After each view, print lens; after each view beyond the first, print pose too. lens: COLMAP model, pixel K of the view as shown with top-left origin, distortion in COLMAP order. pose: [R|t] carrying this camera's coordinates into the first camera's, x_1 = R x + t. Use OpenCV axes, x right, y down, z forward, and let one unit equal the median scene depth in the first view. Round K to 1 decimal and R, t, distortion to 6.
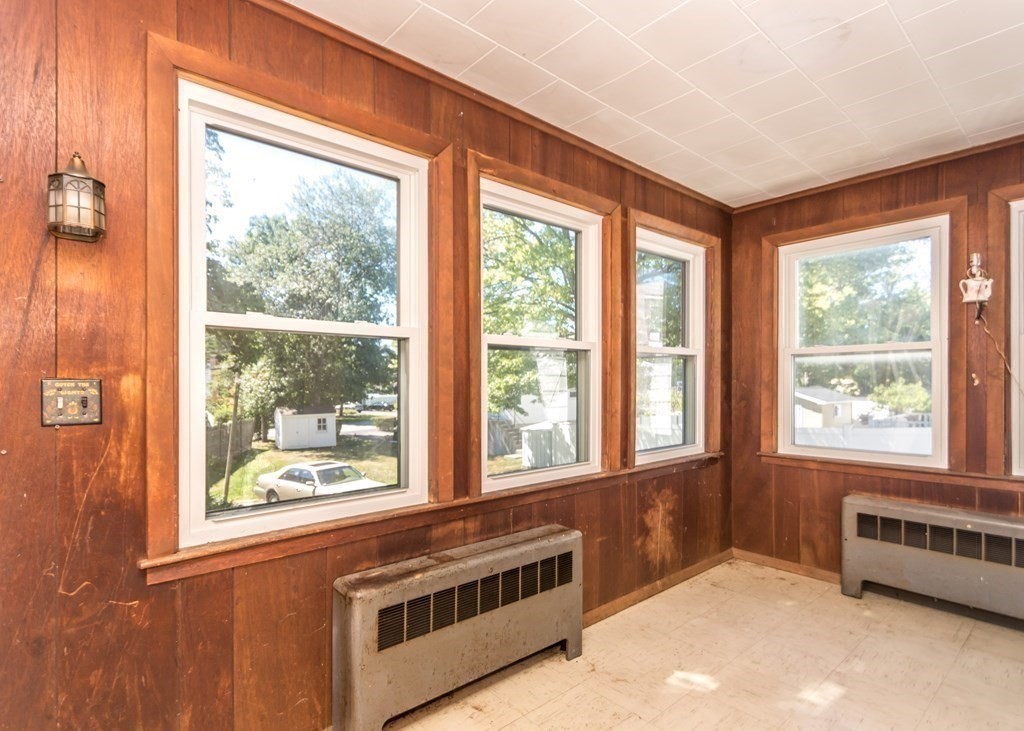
lens RADIAL K [[513.2, 0, 514.1], [0, 513.2, 370.6], [0, 0, 1]] dist [0.004338, 0.000679]
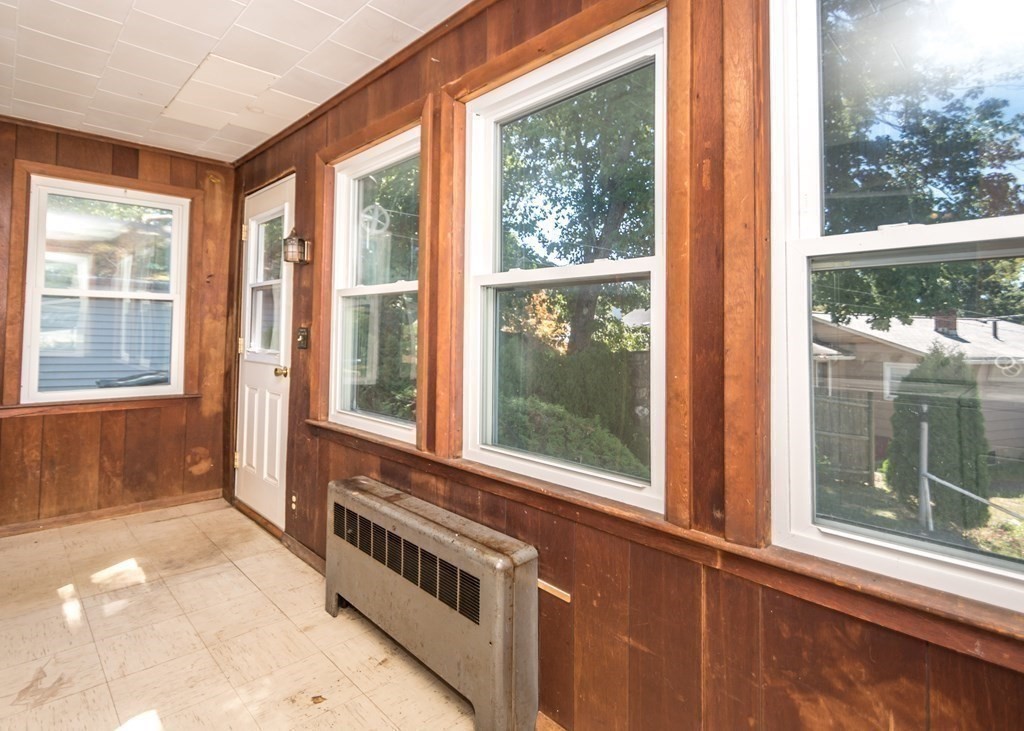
lens RADIAL K [[536.9, 0, 511.5], [0, 536.9, 320.6], [0, 0, 1]] dist [-0.001736, -0.000538]
pose [[0.045383, -0.039924, -0.998172, 0.892361], [-0.011421, 0.999115, -0.040481, 0.042945], [0.998904, 0.013238, 0.044887, 1.081430]]
